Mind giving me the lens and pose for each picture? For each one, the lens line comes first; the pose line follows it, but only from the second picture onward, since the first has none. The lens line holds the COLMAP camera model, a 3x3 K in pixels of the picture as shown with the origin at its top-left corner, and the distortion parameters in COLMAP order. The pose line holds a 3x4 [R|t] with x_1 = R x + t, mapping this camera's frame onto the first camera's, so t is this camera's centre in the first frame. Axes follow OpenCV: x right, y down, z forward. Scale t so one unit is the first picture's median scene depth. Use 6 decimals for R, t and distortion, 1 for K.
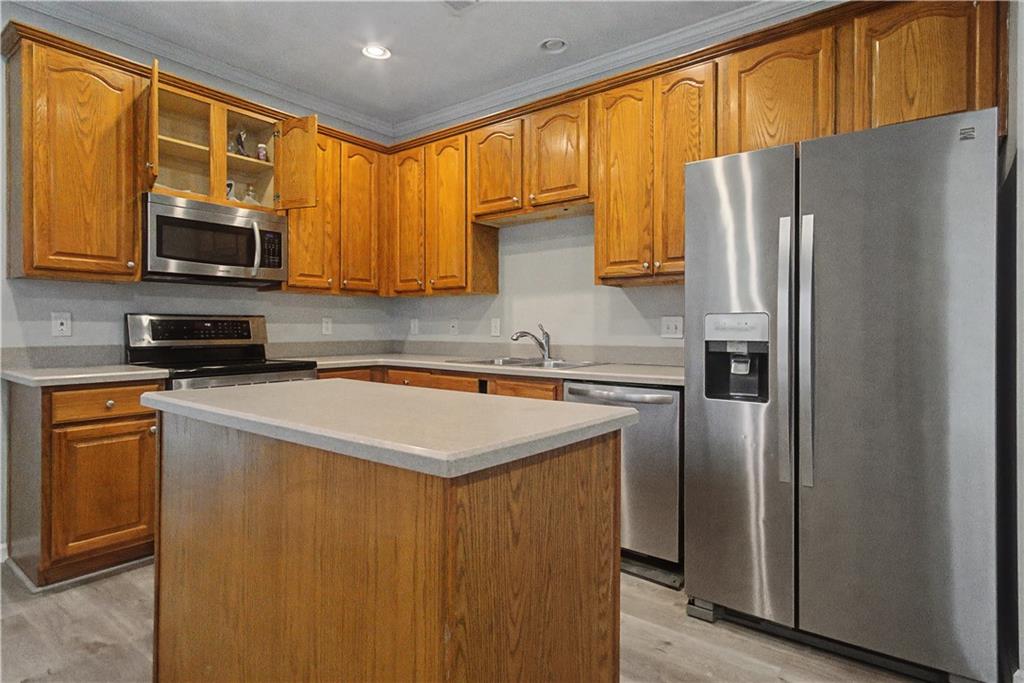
lens RADIAL K [[546.5, 0, 511.4], [0, 546.5, 326.7], [0, 0, 1]] dist [0.012719, 0.000165]
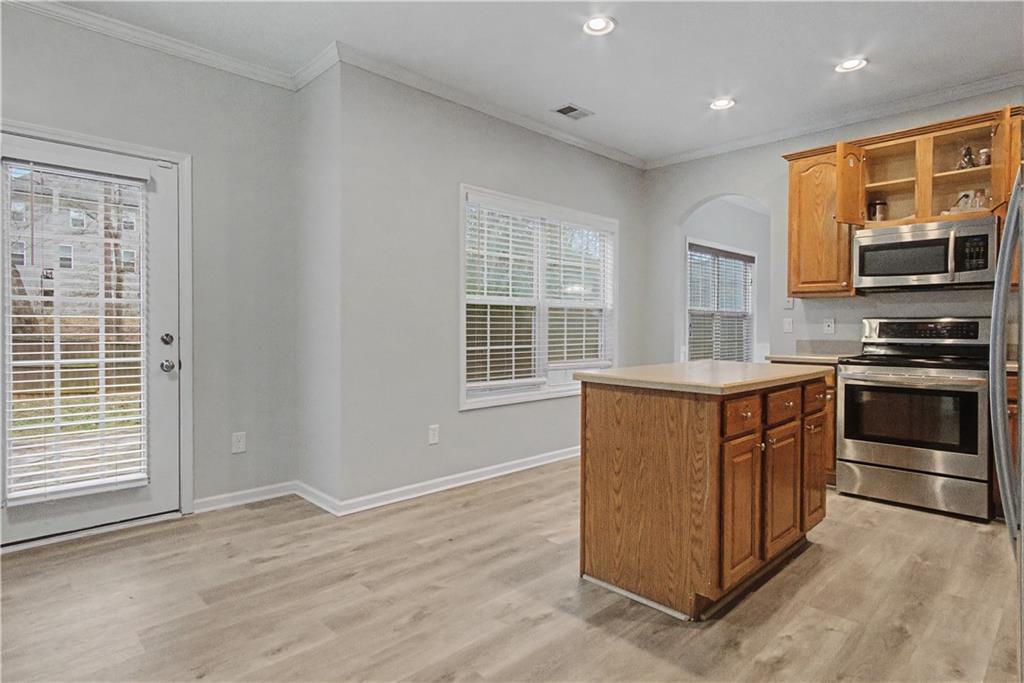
lens RADIAL K [[565.7, 0, 512.2], [0, 565.7, 321.0], [0, 0, 1]] dist [-0.000076, -0.000247]
pose [[-0.135952, -0.012796, -0.990633, 0.831268], [-0.001783, 0.999918, -0.012671, 0.003327], [0.990714, 0.000044, -0.135964, 0.319078]]
